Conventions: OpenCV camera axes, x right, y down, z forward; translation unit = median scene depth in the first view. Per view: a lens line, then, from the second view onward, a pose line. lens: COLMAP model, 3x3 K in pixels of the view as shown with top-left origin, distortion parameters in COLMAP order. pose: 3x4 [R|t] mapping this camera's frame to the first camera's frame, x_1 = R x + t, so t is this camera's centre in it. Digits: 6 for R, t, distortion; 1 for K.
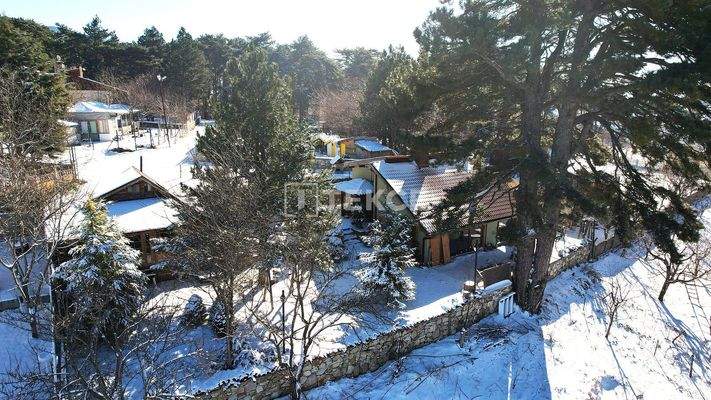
lens RADIAL K [[464.2, 0, 355.5], [0, 464.2, 200.0], [0, 0, 1]] dist [-0.094725, 0.107085]
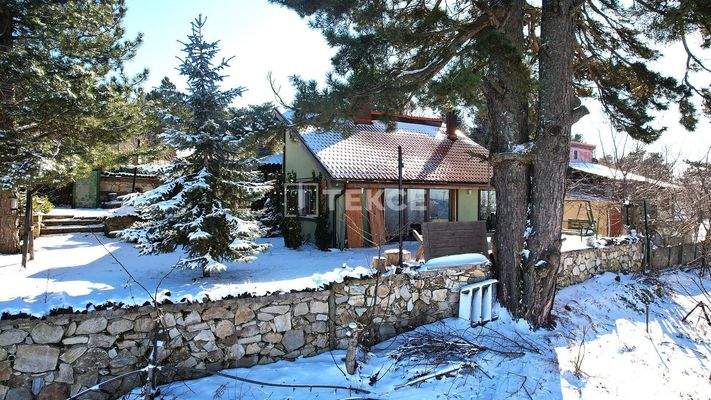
lens RADIAL K [[464.2, 0, 355.5], [0, 464.2, 200.0], [0, 0, 1]] dist [-0.094725, 0.107085]
pose [[0.997895, 0.001338, -0.064844, 0.235715], [-0.015660, 0.975180, -0.220861, 0.234990], [0.062938, 0.221411, 0.973147, 0.508596]]
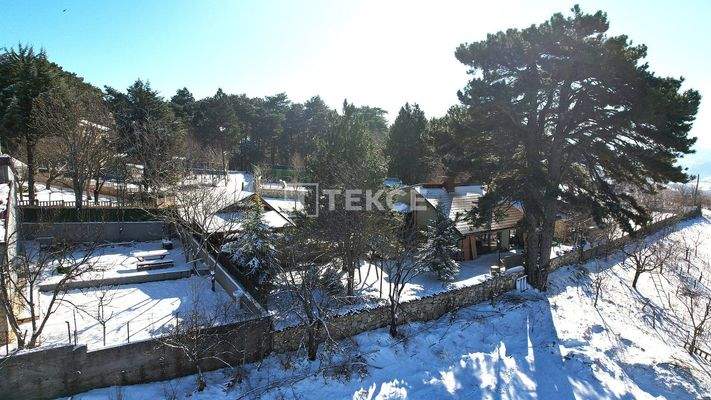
lens RADIAL K [[464.2, 0, 355.5], [0, 464.2, 200.0], [0, 0, 1]] dist [-0.094725, 0.107085]
pose [[0.999773, -0.006218, 0.020363, -0.200490], [0.008641, 0.992597, -0.121143, 0.143569], [-0.019459, 0.121292, 0.992426, -0.396606]]
